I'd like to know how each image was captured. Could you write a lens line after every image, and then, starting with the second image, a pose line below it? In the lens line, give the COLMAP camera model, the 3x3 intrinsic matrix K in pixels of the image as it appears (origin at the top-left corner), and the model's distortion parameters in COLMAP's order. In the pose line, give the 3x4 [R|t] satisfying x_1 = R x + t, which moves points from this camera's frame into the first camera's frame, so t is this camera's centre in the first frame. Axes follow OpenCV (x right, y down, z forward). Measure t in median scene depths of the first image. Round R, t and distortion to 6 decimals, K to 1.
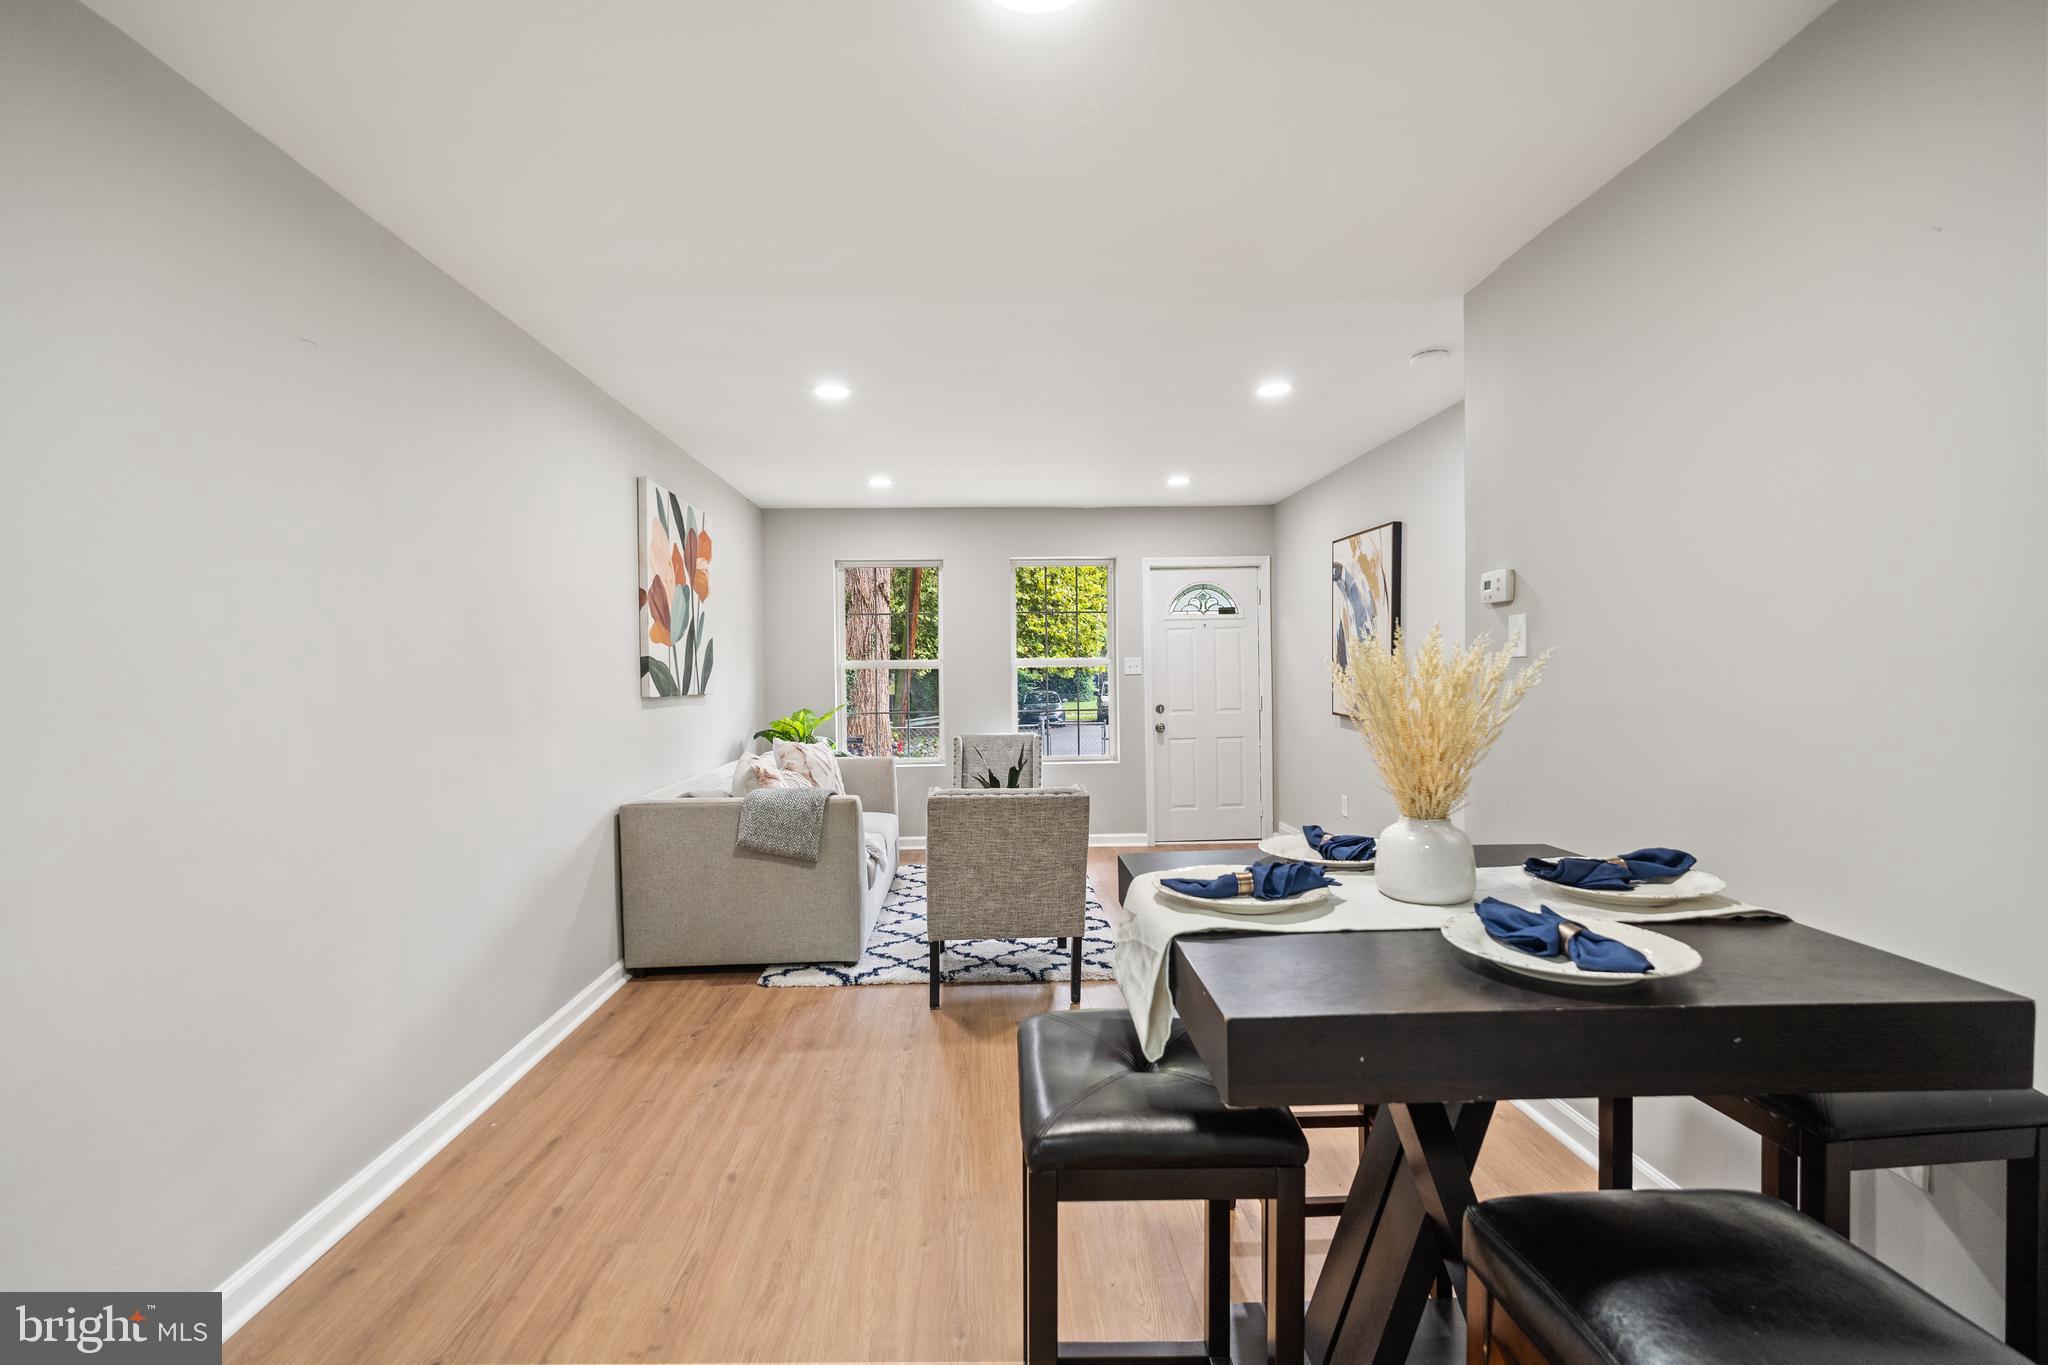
lens RADIAL K [[904.4, 0, 1024.7], [0, 904.4, 689.9], [0, 0, 1]] dist [-0.002226, -0.000133]
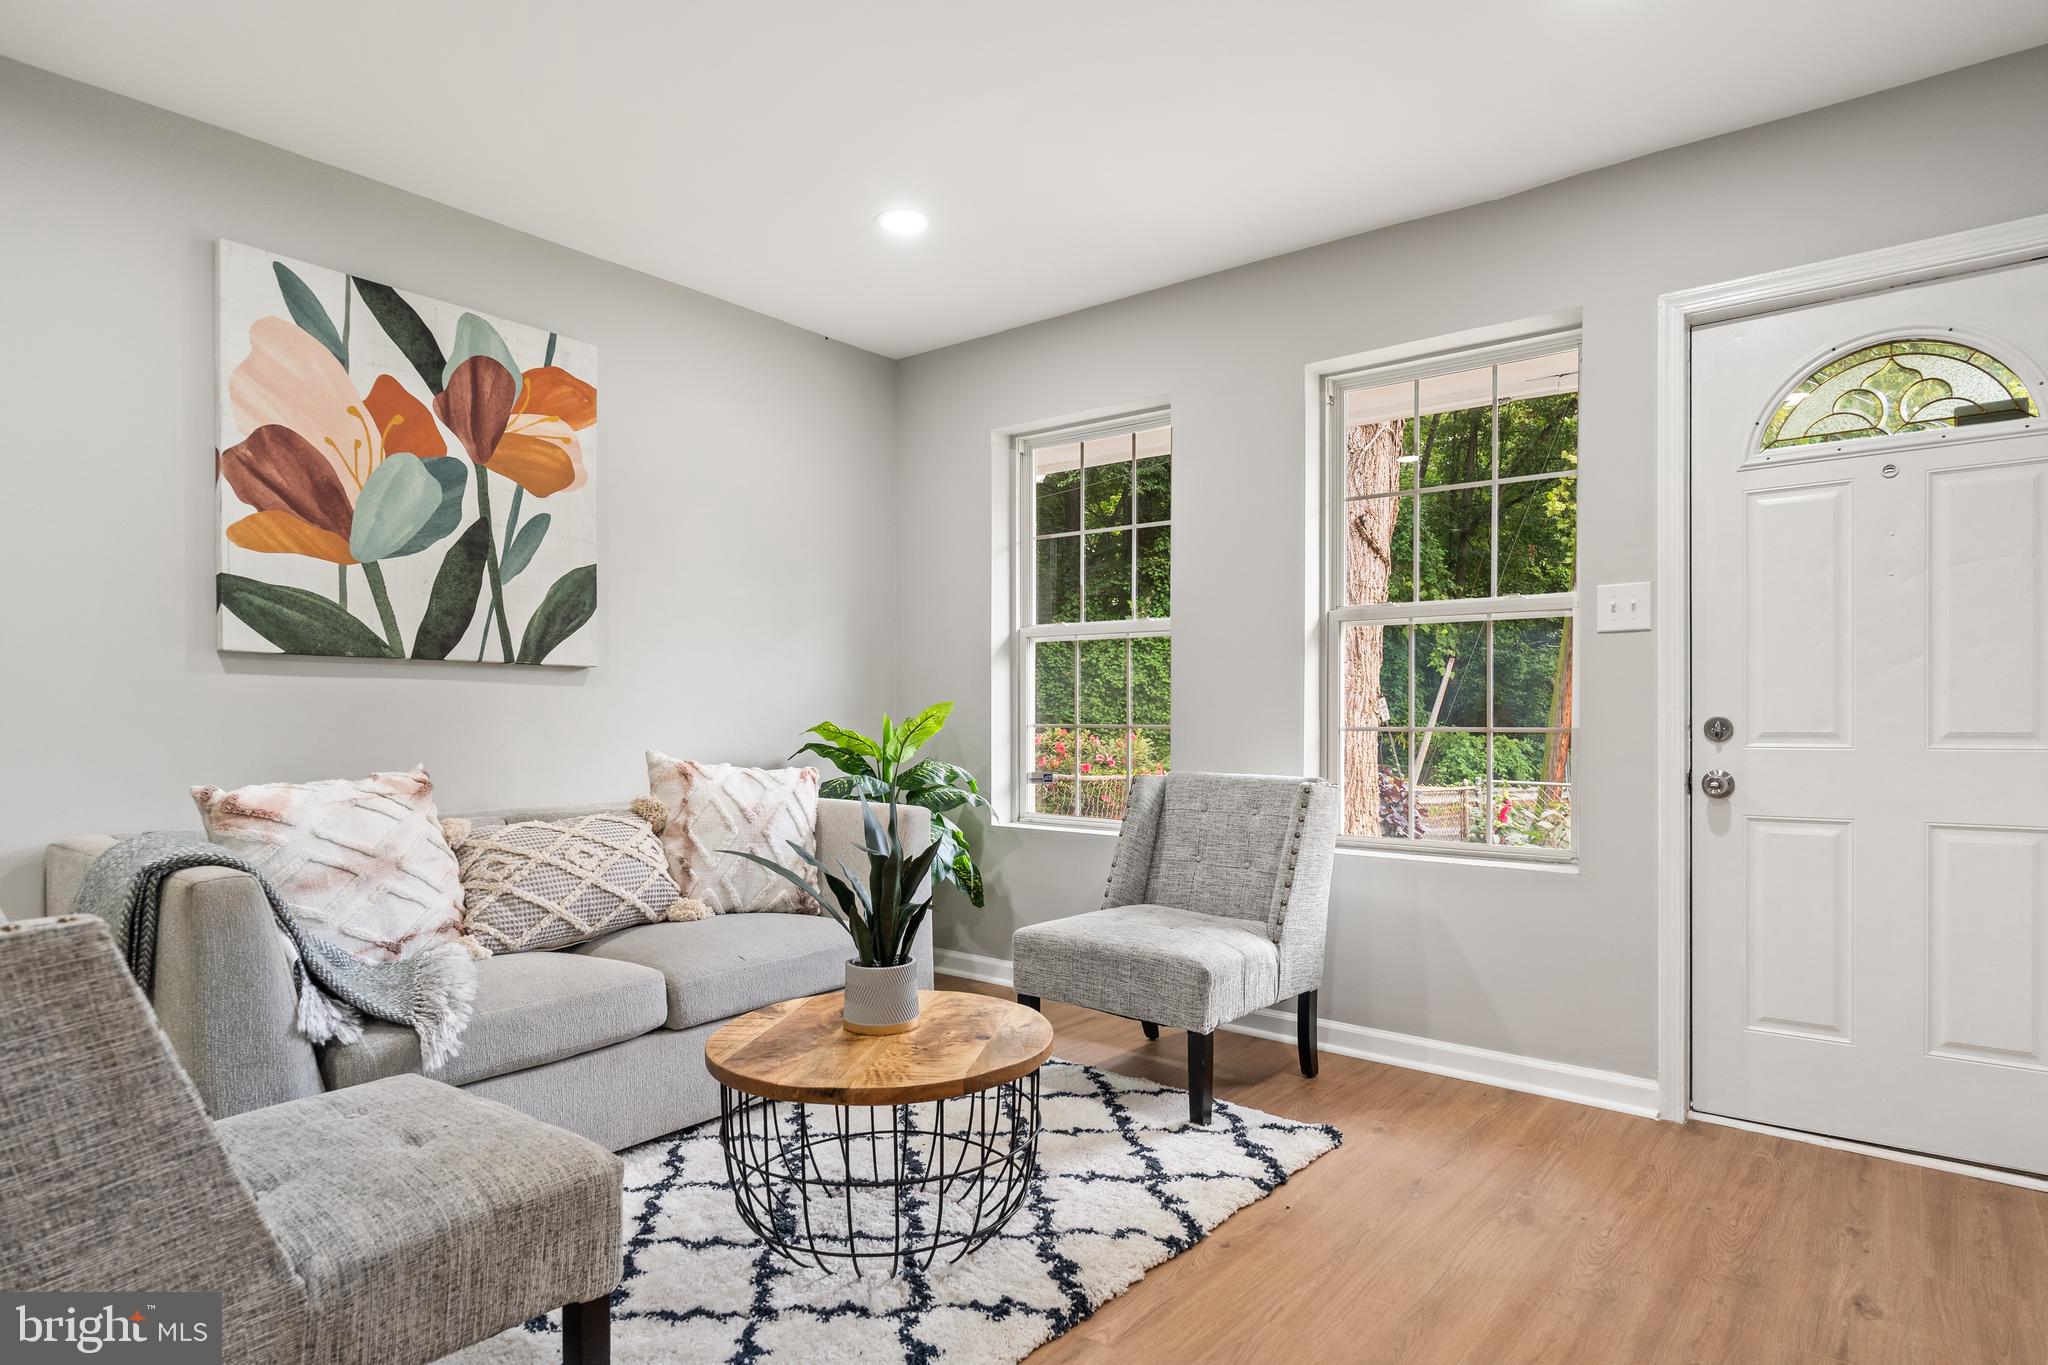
lens RADIAL K [[1135.0, 0, 1018.2], [0, 1135.0, 744.9], [0, 0, 1]] dist [0.000190, -0.000167]
pose [[0.745947, 0.031775, -0.665247, 0.406275], [-0.023754, 0.999495, 0.021104, 0.040386], [0.665581, 0.000060, 0.746325, 0.853978]]
